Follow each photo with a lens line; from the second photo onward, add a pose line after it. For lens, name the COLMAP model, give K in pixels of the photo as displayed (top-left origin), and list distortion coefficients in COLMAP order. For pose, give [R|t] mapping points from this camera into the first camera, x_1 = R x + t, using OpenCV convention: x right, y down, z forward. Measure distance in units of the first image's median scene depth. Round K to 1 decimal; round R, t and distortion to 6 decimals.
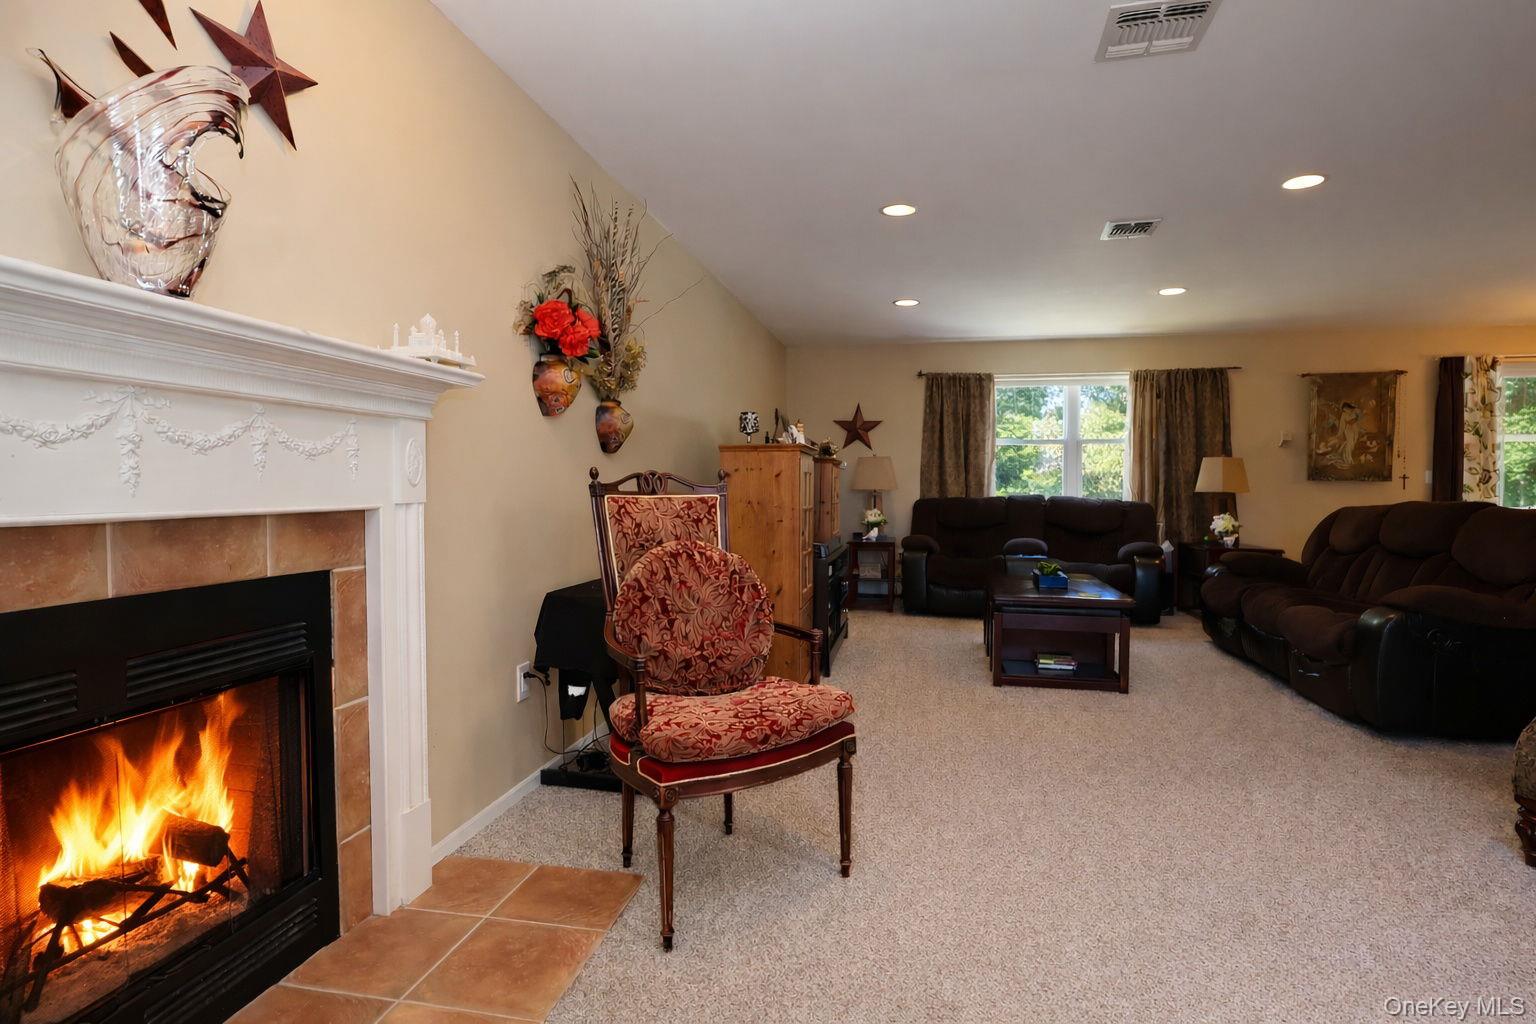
lens RADIAL K [[803.8, 0, 769.9], [0, 803.8, 497.3], [0, 0, 1]] dist [0.019373, 0.004913]
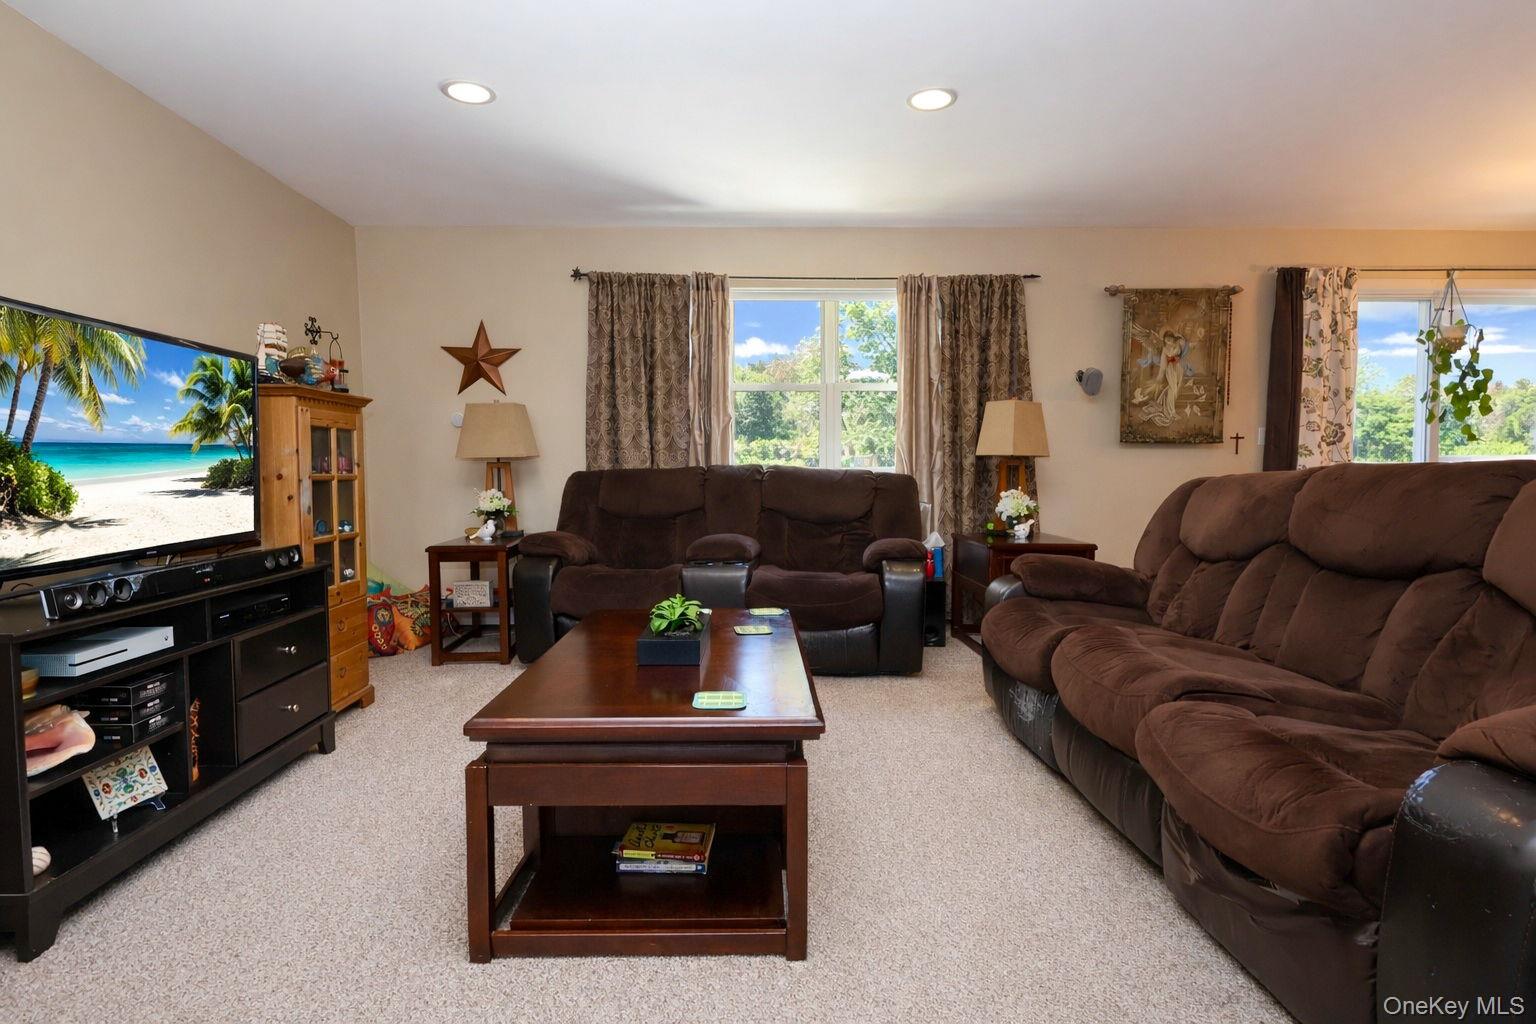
lens RADIAL K [[803.8, 0, 762.1], [0, 803.8, 514.3], [0, 0, 1]] dist [0.019373, 0.004913]
pose [[0.976107, -0.020053, 0.216362, 0.205568], [0.010139, 0.998851, 0.046832, 0.007417], [-0.217053, -0.043519, 0.975189, 0.381264]]
